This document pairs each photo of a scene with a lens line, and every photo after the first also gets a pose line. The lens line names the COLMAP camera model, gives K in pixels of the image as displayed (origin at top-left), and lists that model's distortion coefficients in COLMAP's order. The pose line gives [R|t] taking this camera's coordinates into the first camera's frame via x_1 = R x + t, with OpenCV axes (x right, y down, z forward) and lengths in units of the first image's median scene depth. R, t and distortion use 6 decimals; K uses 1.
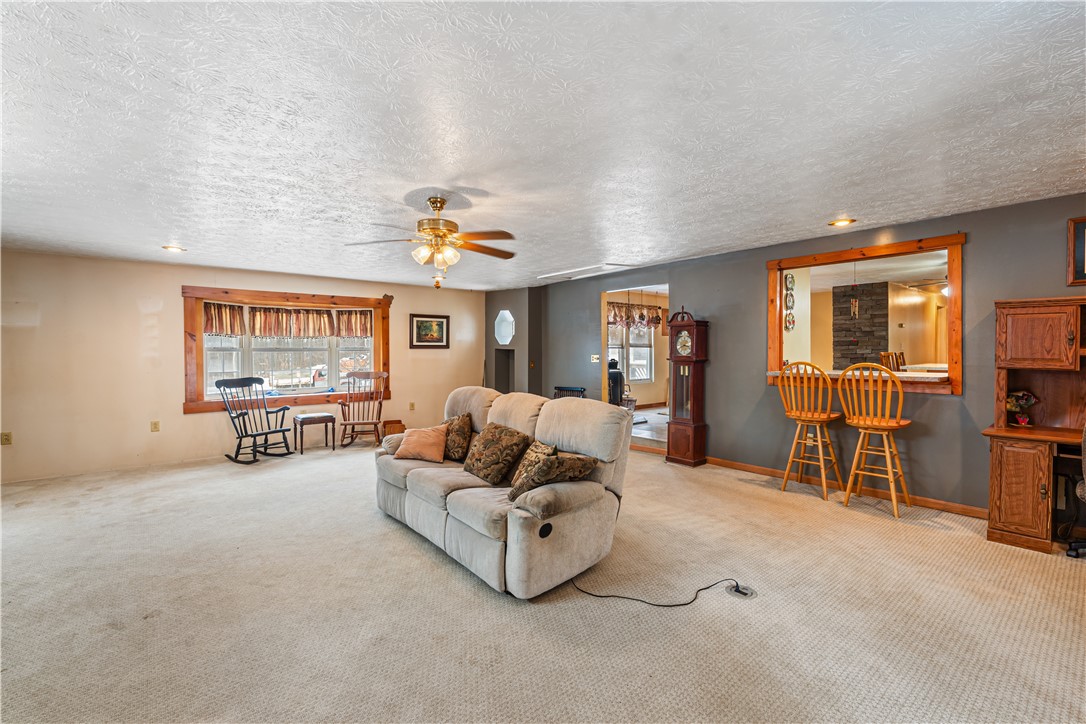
lens RADIAL K [[477.9, 0, 545.3], [0, 477.9, 353.6], [0, 0, 1]] dist [-0.004465, -0.000235]
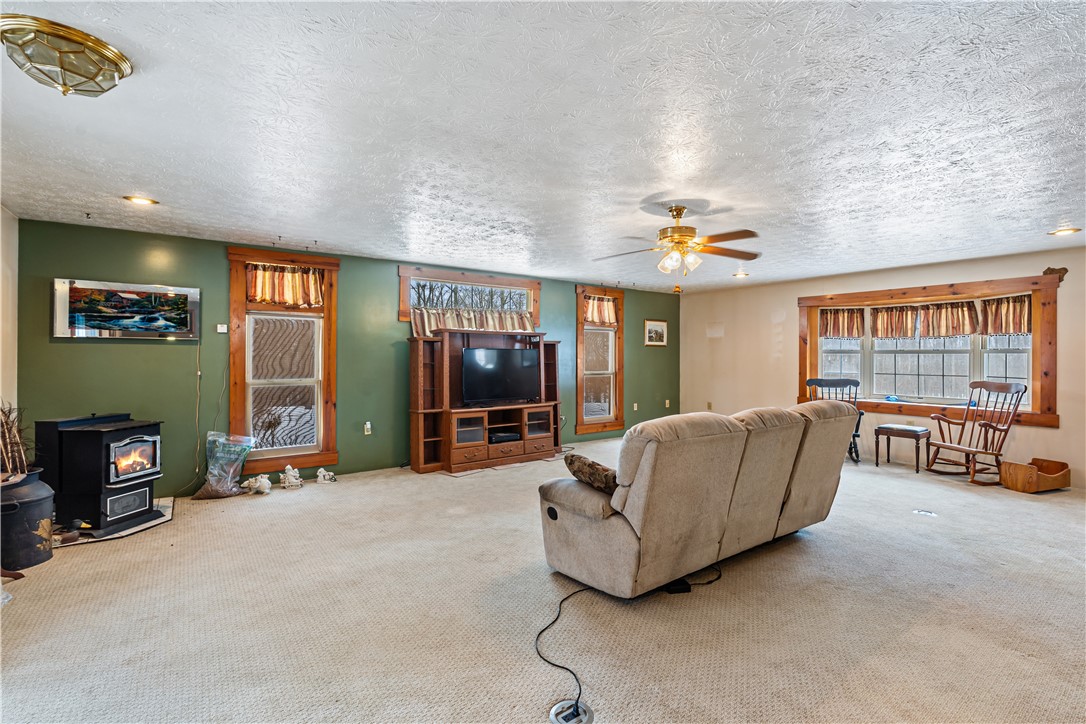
lens RADIAL K [[477.9, 0, 538.6], [0, 477.9, 355.2], [0, 0, 1]] dist [-0.004465, -0.000235]
pose [[-0.057812, 0.009007, -0.998287, 0.401004], [-0.008010, 0.999923, 0.009485, -0.004651], [0.998295, 0.008545, -0.057736, 0.368132]]
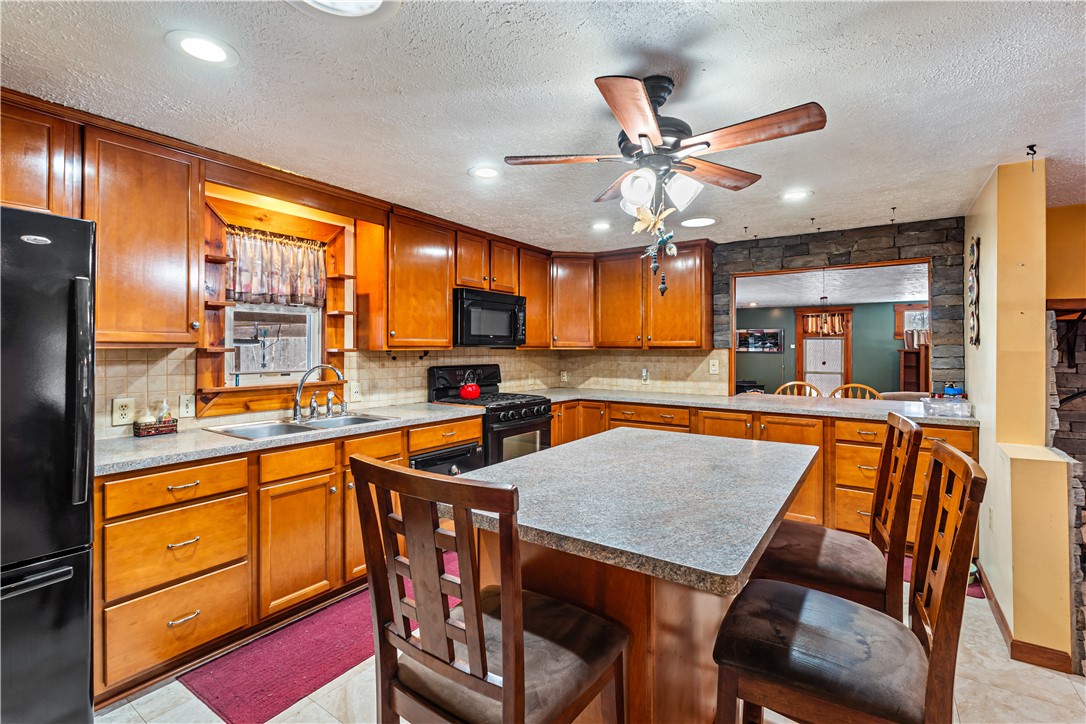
lens RADIAL K [[477.9, 0, 540.7], [0, 477.9, 343.8], [0, 0, 1]] dist [-0.004465, -0.000235]
pose [[-0.959128, 0.000412, -0.282973, 0.922142], [0.000623, 1.000000, -0.000658, -0.040354], [0.282973, -0.000807, -0.959128, 1.084969]]
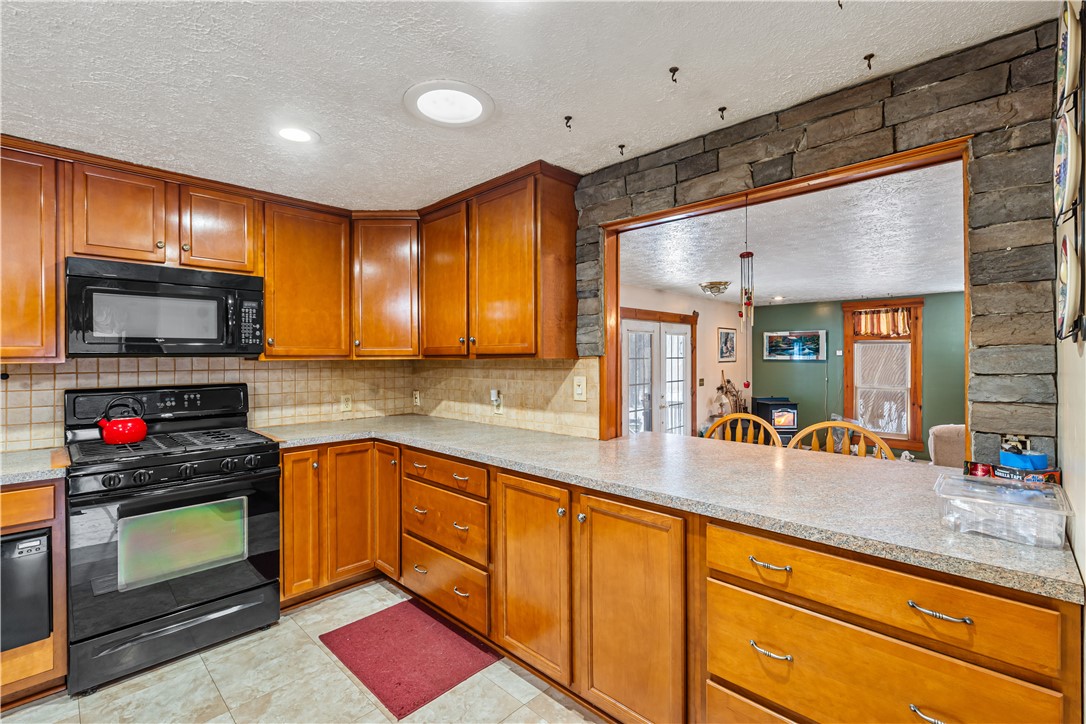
lens RADIAL K [[477.9, 0, 535.0], [0, 477.9, 357.6], [0, 0, 1]] dist [-0.004465, -0.000235]
pose [[-0.991010, 0.009741, -0.133432, 0.617717], [0.008740, 0.999929, 0.008079, -0.037205], [0.133502, 0.006840, -0.991025, 0.910840]]
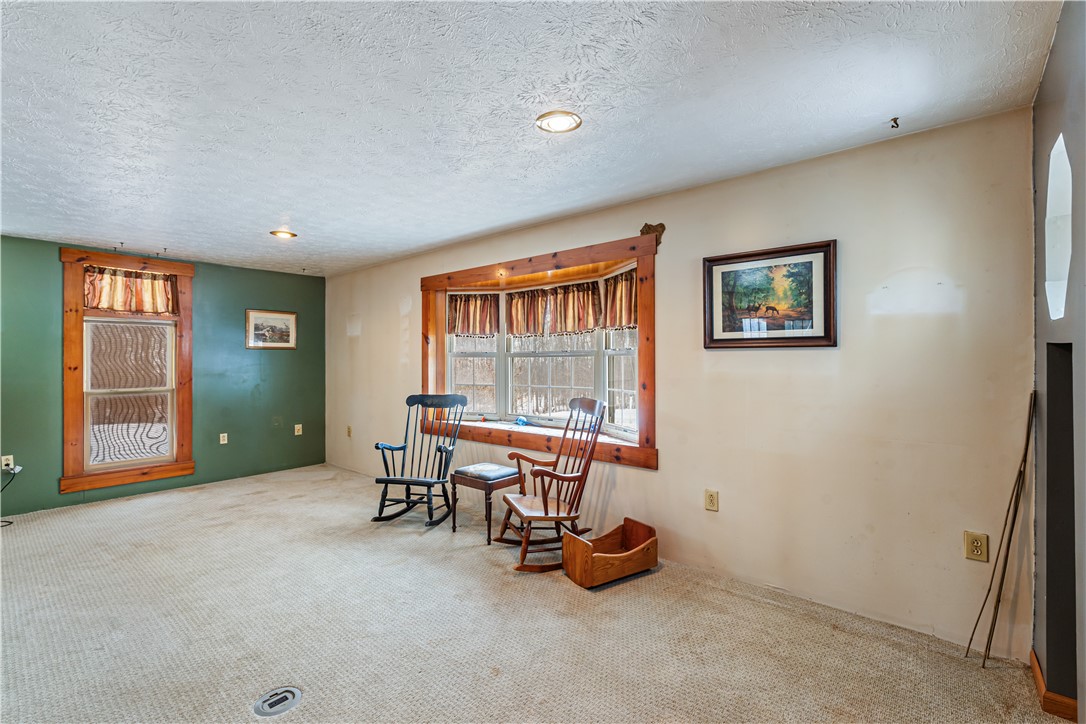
lens RADIAL K [[477.9, 0, 534.2], [0, 477.9, 357.6], [0, 0, 1]] dist [-0.004465, -0.000235]
pose [[0.173295, 0.001123, -0.984869, 0.080991], [-0.002103, 0.999997, 0.000771, -0.004319], [0.984868, 0.001937, 0.173297, 0.910459]]
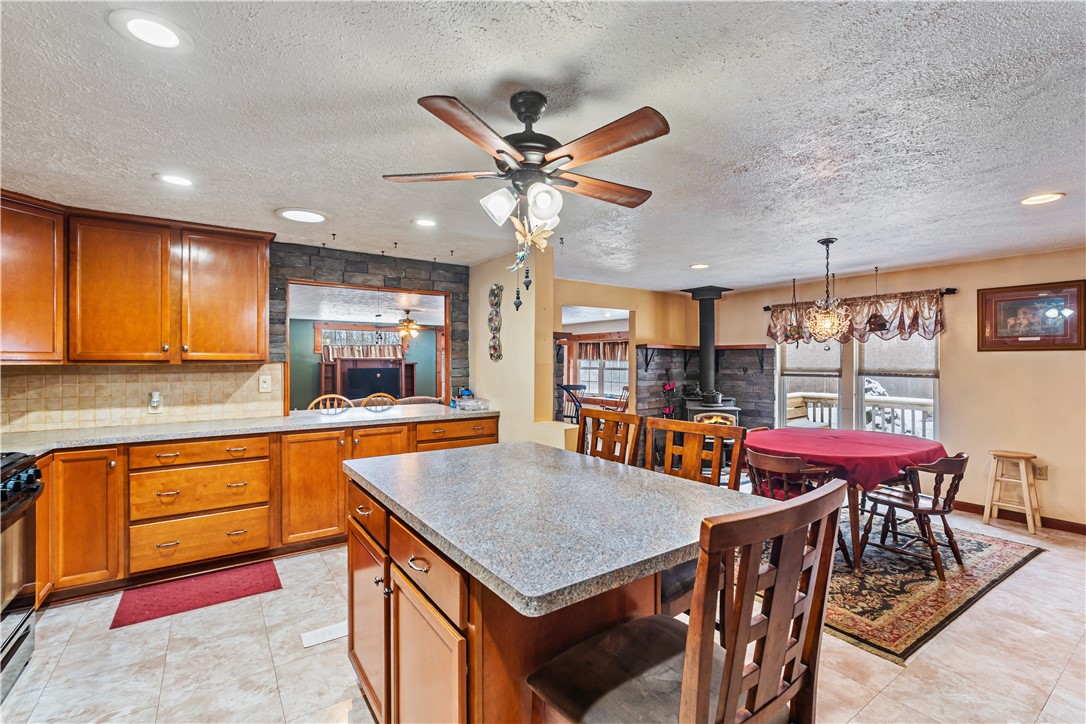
lens RADIAL K [[477.9, 0, 543.9], [0, 477.9, 360.0], [0, 0, 1]] dist [-0.004465, -0.000235]
pose [[-0.069034, 0.002120, -0.997612, 1.036043], [-0.005069, 0.999984, 0.002476, -0.040150], [0.997601, 0.005228, -0.069023, 0.902095]]
